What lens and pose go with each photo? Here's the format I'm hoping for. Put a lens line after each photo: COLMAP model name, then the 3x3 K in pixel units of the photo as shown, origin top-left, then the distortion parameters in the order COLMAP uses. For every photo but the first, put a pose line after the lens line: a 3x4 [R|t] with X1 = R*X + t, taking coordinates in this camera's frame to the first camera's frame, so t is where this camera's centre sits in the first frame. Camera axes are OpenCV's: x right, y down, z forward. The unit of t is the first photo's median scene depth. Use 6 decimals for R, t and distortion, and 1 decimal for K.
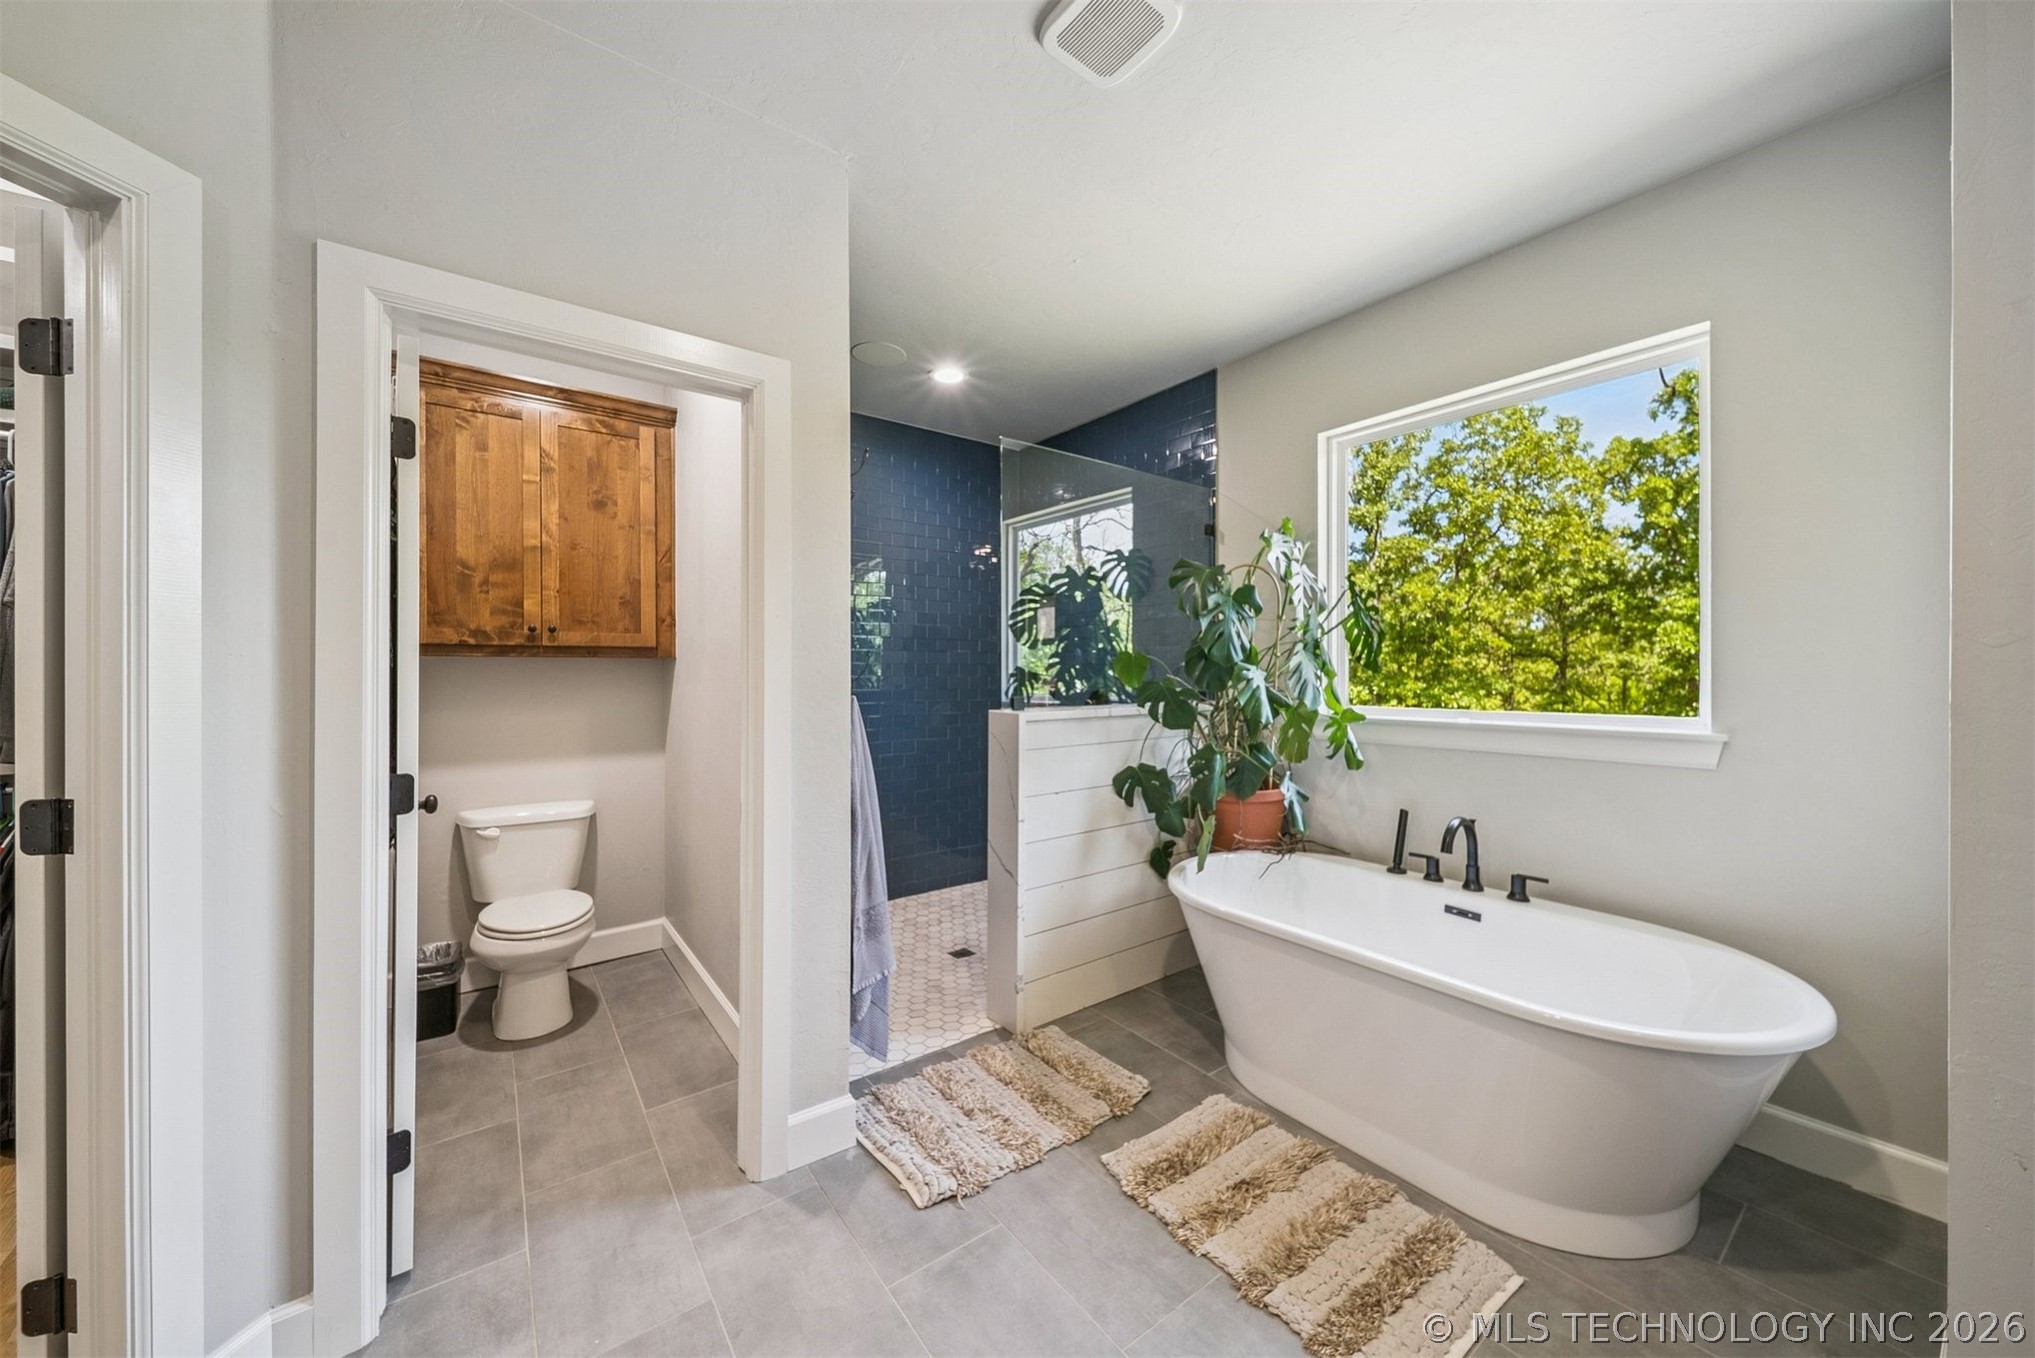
lens RADIAL K [[726.4, 0, 1017.7], [0, 726.4, 674.2], [0, 0, 1]] dist [0.017386, -0.005596]
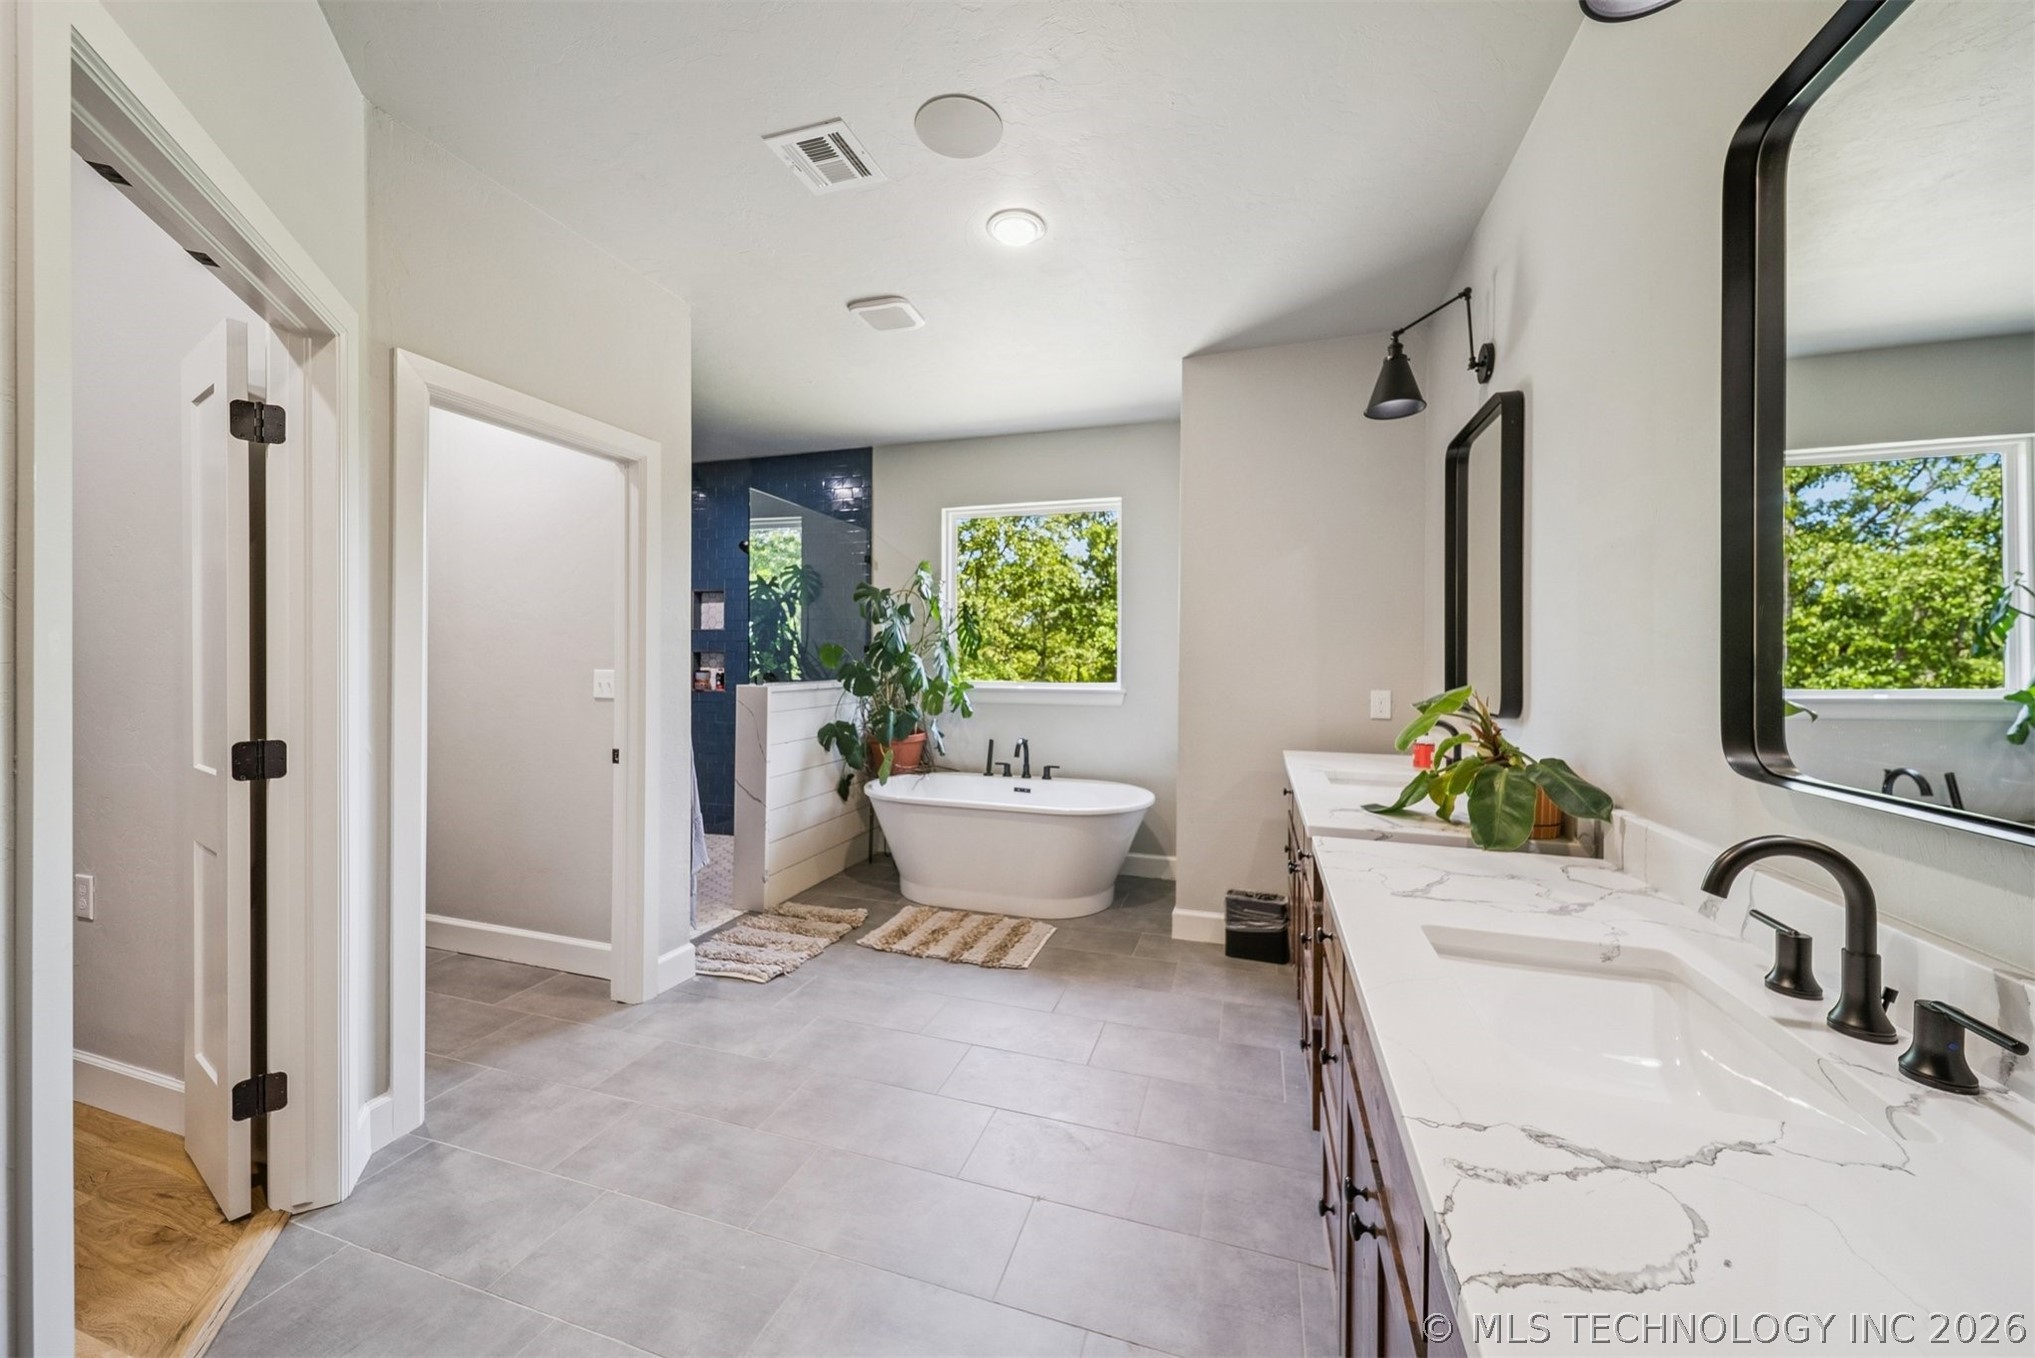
lens RADIAL K [[732.2, 0, 1026.3], [0, 732.2, 670.9], [0, 0, 1]] dist [0.001299, -0.000545]
pose [[0.811446, -0.000510, 0.584428, -0.387816], [-0.007286, 0.999913, 0.010990, 0.003414], [-0.584383, -0.013176, 0.811371, -0.420993]]
